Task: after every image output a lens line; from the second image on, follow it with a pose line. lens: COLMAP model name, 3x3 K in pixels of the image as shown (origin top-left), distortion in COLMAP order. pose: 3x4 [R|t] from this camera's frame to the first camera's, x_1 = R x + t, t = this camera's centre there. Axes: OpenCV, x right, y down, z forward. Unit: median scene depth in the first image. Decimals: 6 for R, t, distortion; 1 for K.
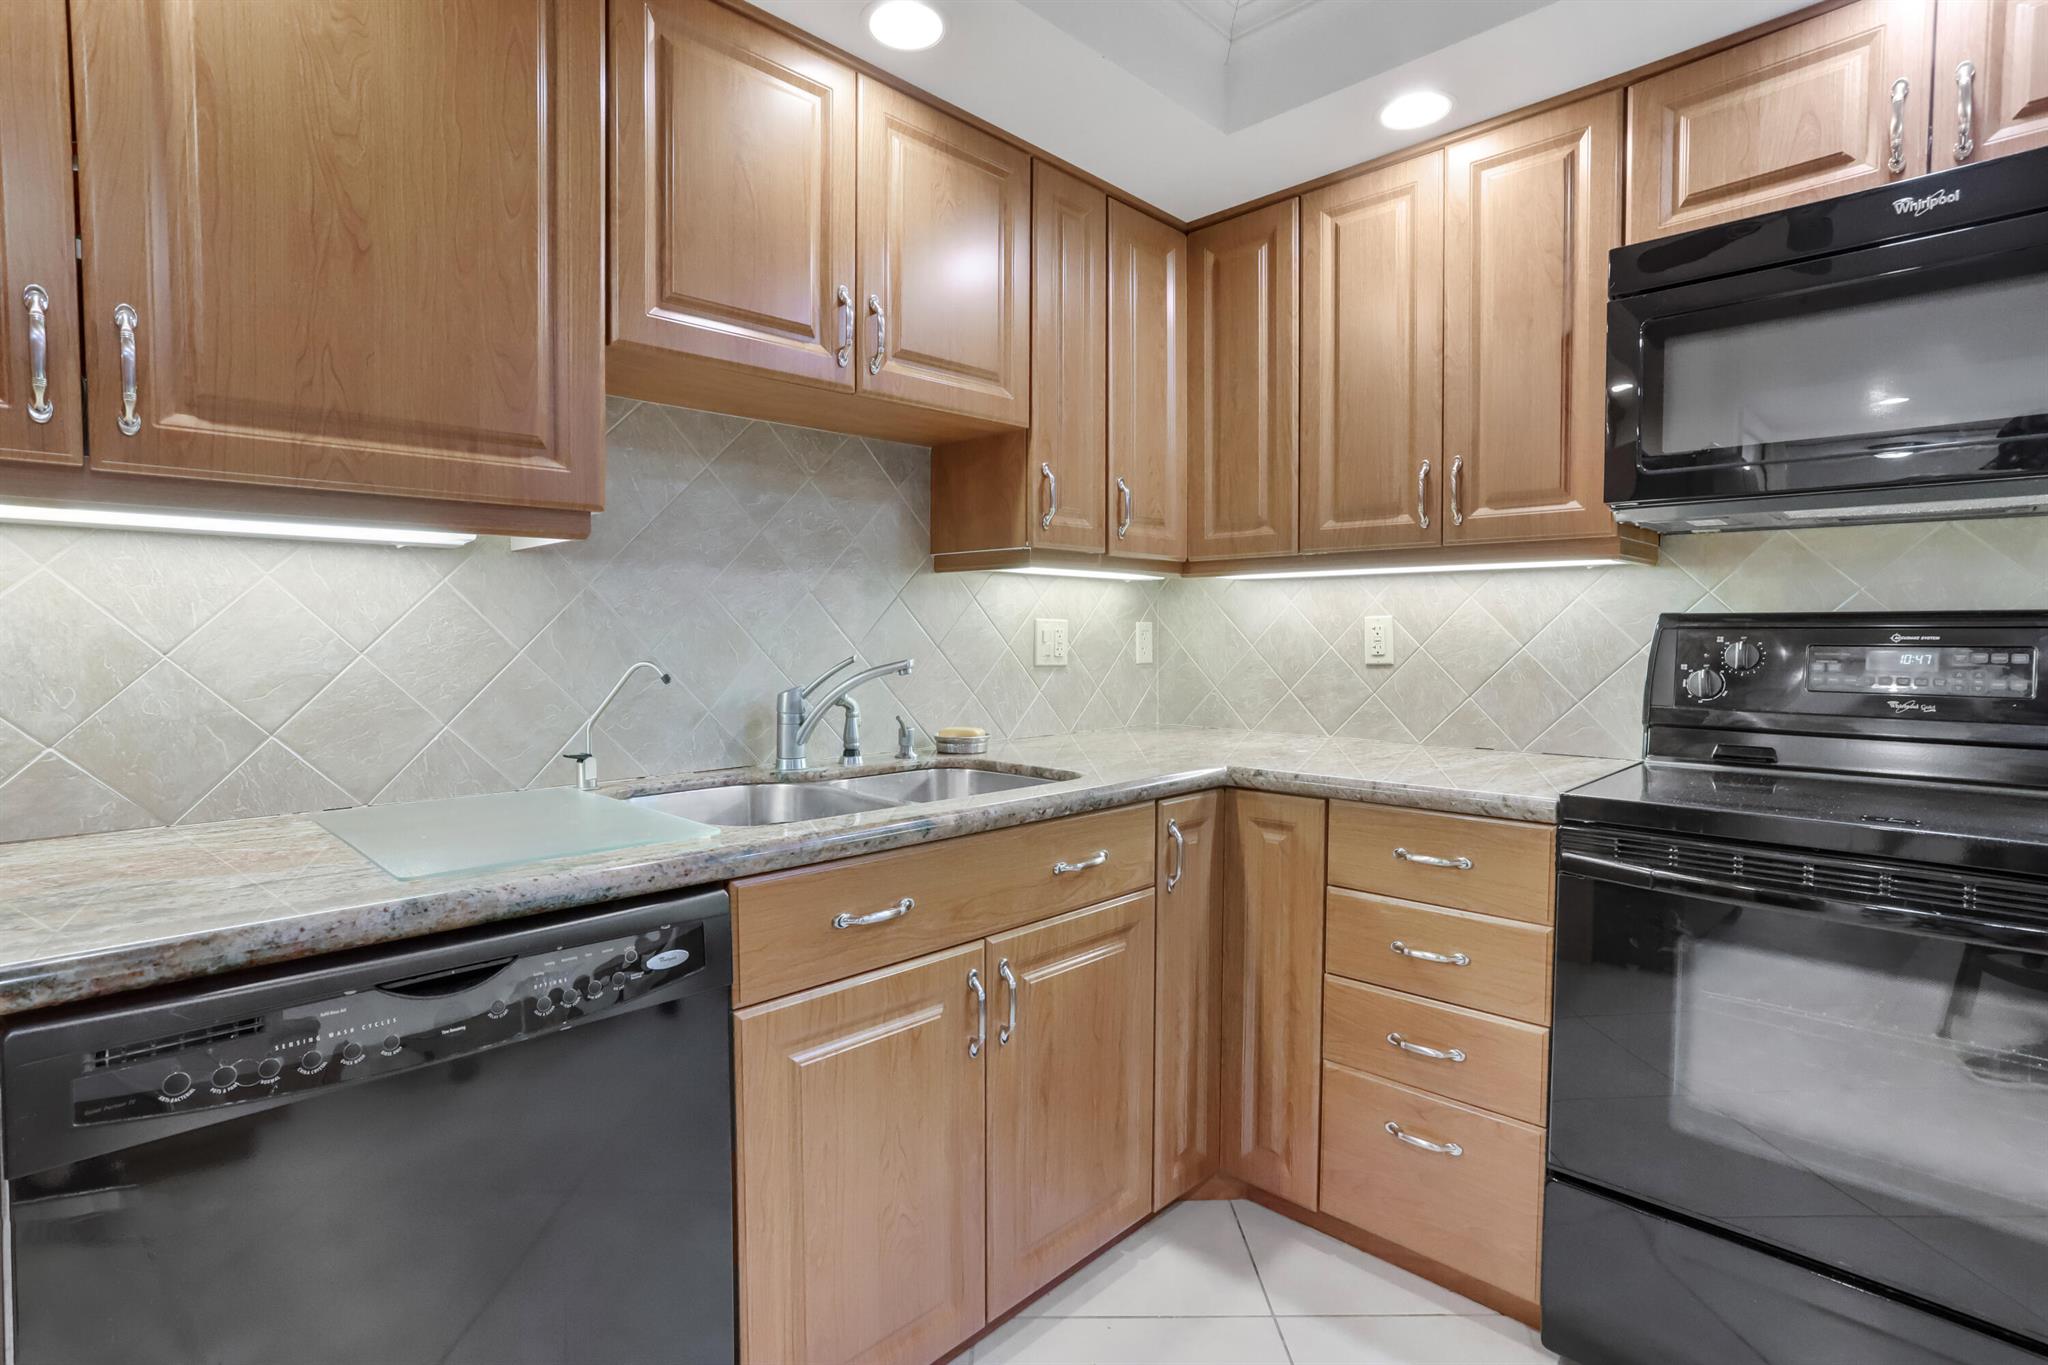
lens RADIAL K [[1003.1, 0, 990.8], [0, 1003.1, 666.6], [0, 0, 1]] dist [-0.002466, -0.000033]
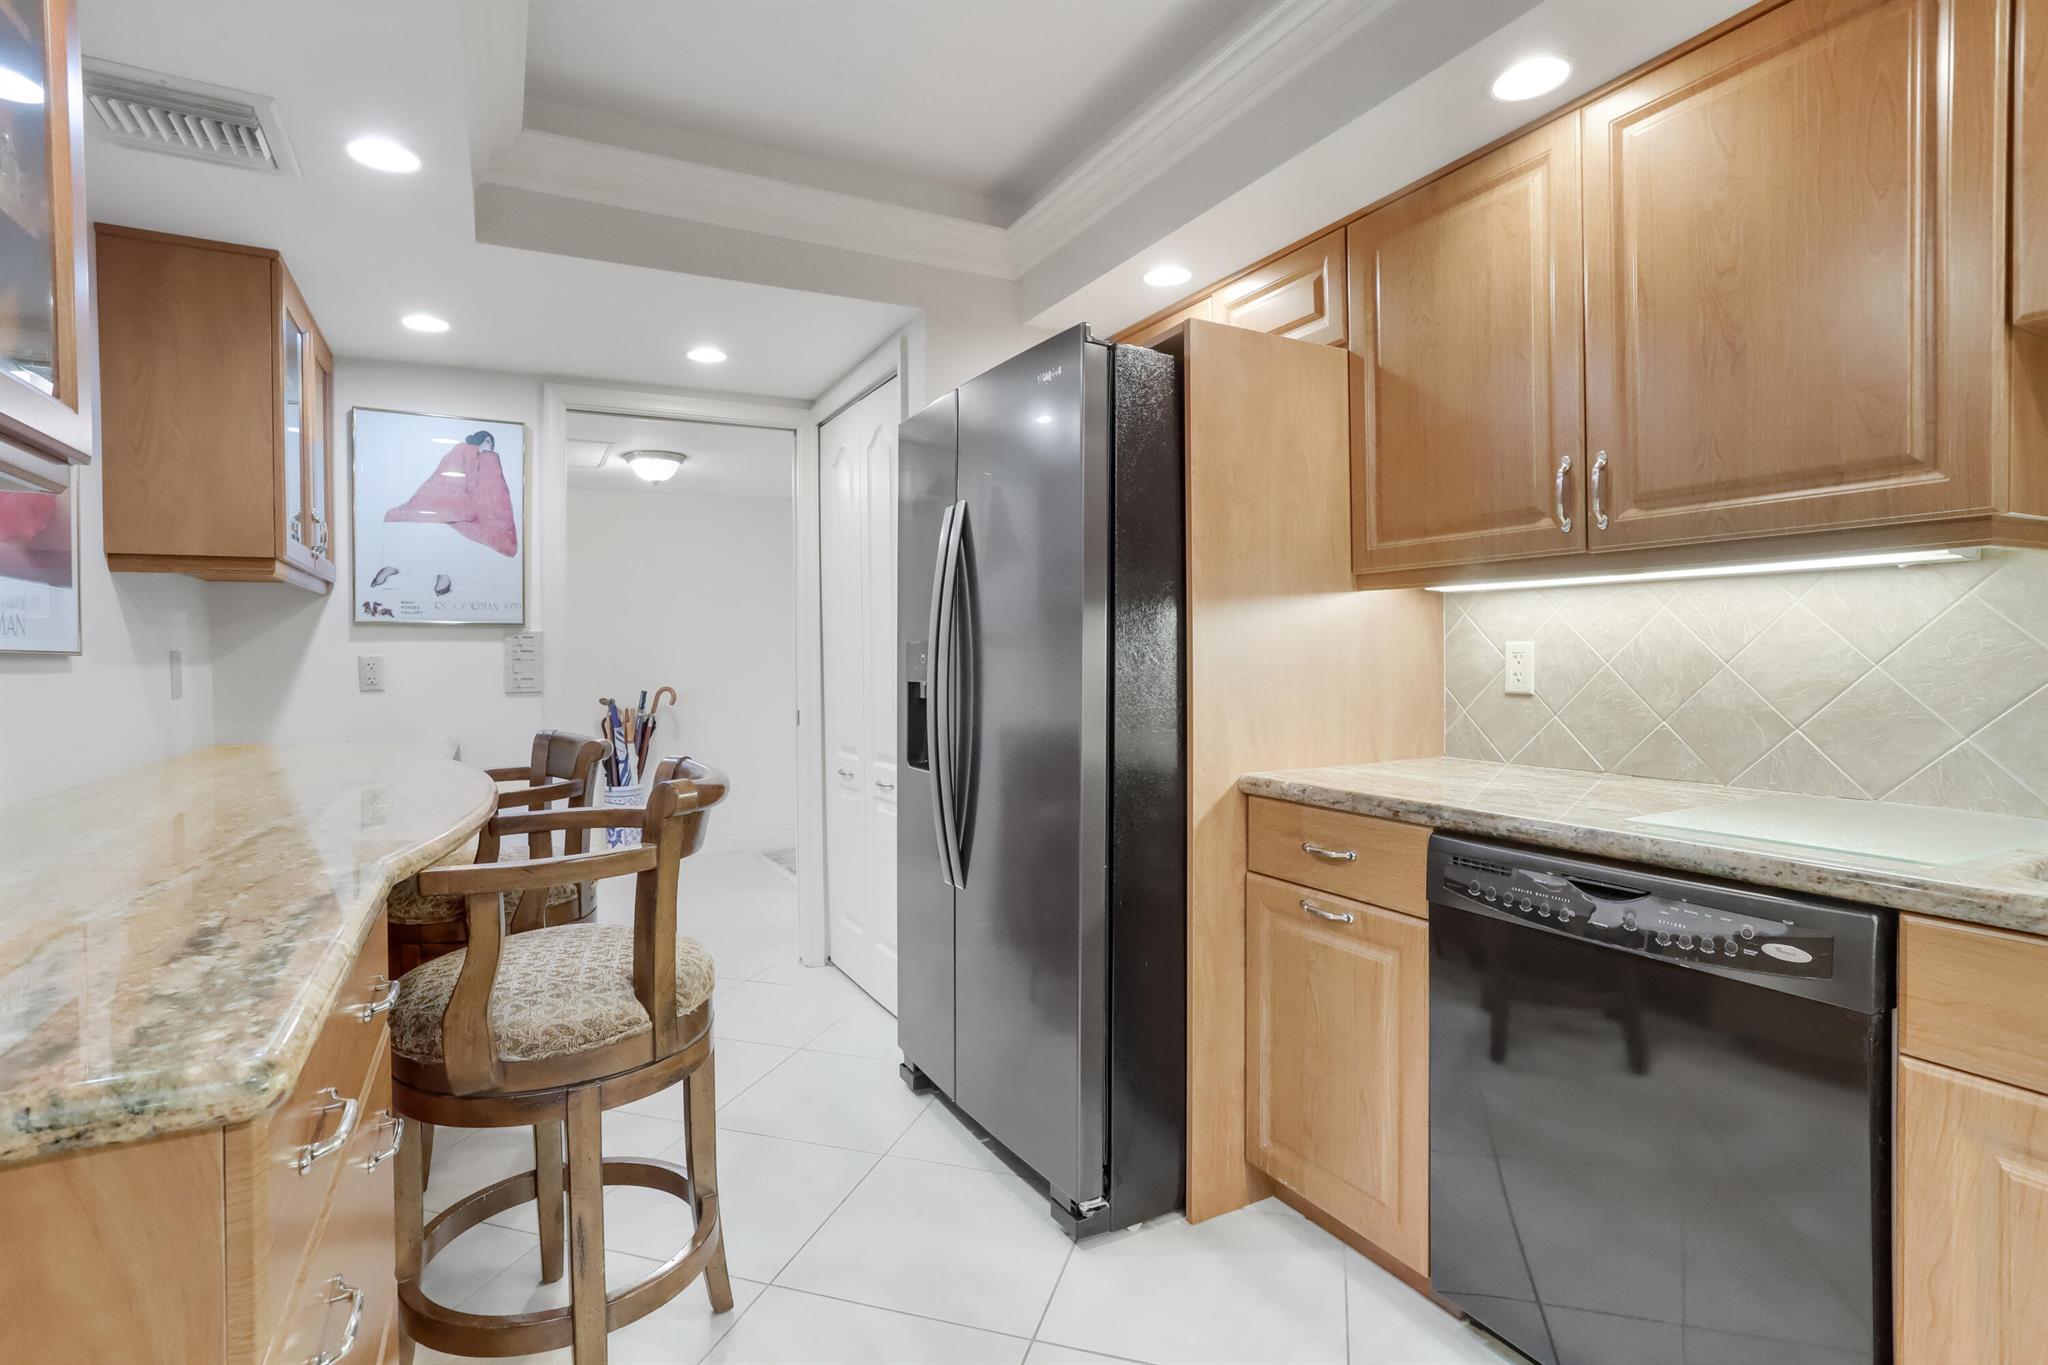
lens RADIAL K [[1003.1, 0, 990.8], [0, 1003.1, 666.6], [0, 0, 1]] dist [-0.002466, -0.000033]
pose [[-0.301005, 0.015893, -0.953490, 0.917784], [-0.020624, 0.999519, 0.023171, -0.020395], [0.953399, 0.026639, -0.300532, 0.486484]]
